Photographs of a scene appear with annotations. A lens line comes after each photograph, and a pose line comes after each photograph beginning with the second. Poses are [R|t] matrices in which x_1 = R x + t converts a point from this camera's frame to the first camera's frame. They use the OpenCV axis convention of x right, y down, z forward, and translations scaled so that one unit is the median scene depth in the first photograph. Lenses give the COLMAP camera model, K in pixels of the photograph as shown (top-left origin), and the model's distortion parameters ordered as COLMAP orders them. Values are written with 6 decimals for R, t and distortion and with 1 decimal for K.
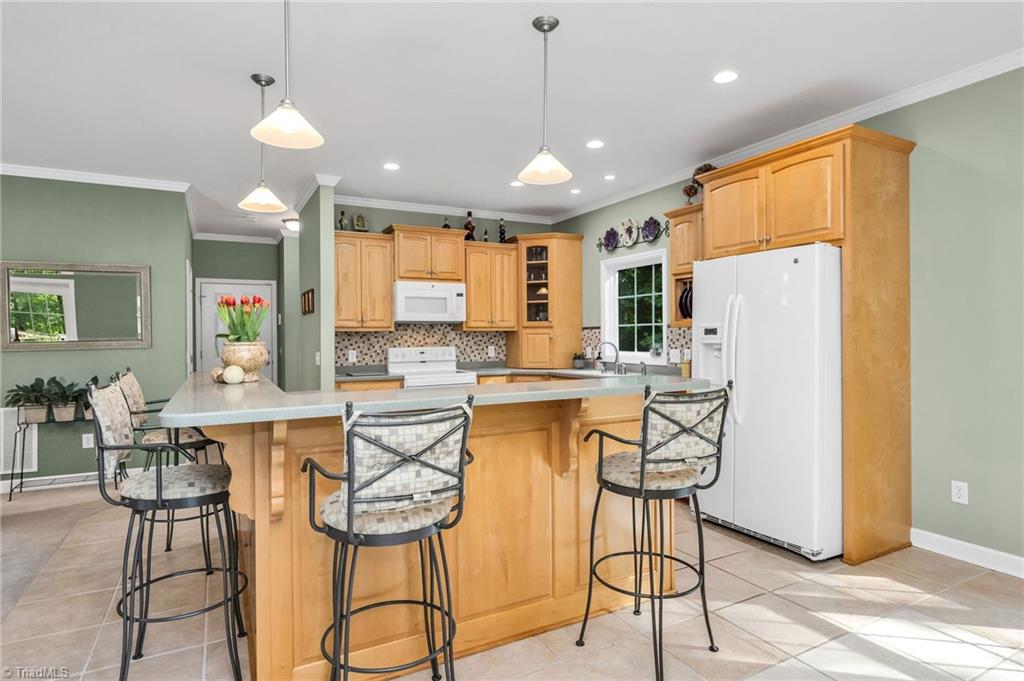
lens RADIAL K [[545.9, 0, 509.7], [0, 545.9, 339.9], [0, 0, 1]] dist [-0.003783, 0.001128]
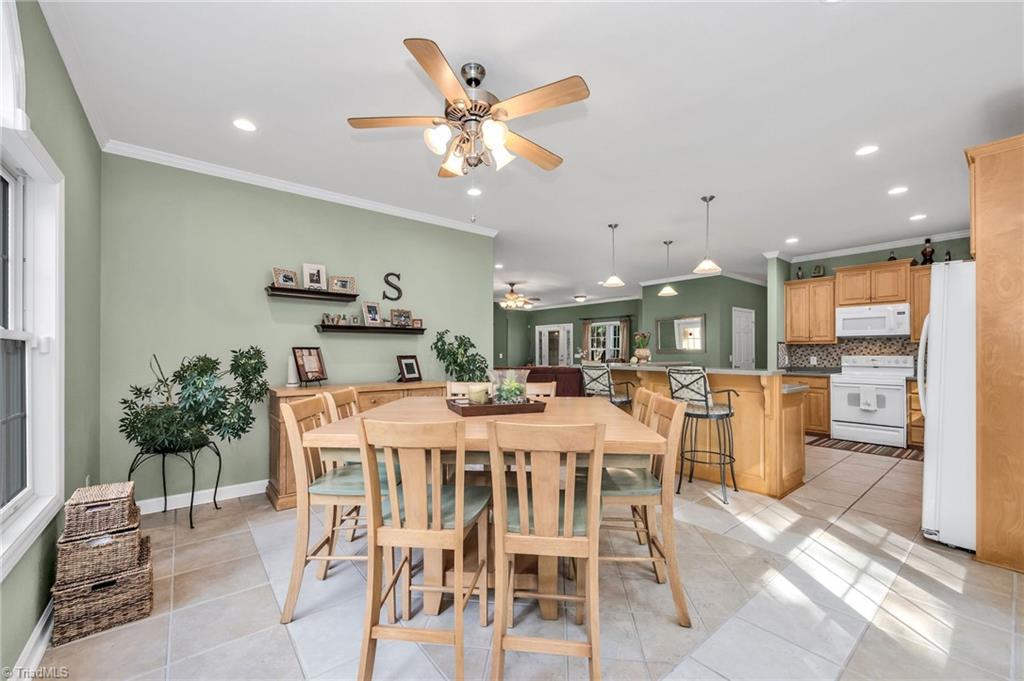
lens RADIAL K [[407.0, 0, 512.5], [0, 407.0, 348.3], [0, 0, 1]] dist [-0.003279, -0.000241]
pose [[0.189968, 0.002419, -0.981787, 0.632878], [-0.007903, 0.999968, 0.000935, 0.001864], [0.981758, 0.007581, 0.189981, -0.021281]]
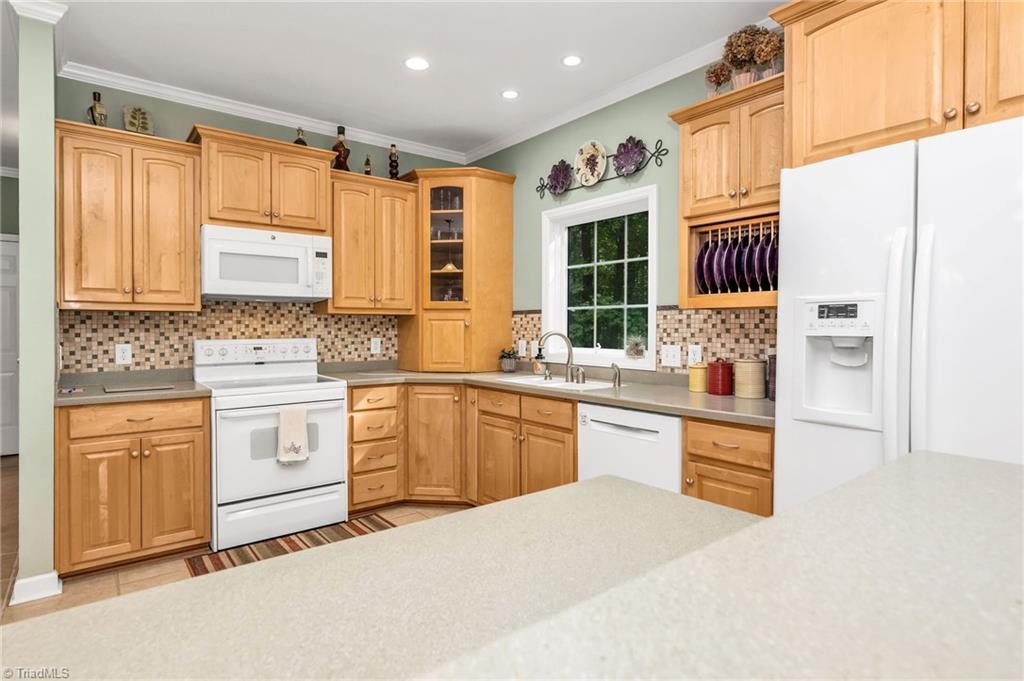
lens RADIAL K [[545.9, 0, 506.2], [0, 545.9, 333.3], [0, 0, 1]] dist [-0.003783, 0.001128]
pose [[0.984299, 0.006887, 0.176375, 0.005823], [-0.007661, 0.999964, 0.003708, 0.002403], [-0.176343, -0.005001, 0.984316, 0.357769]]
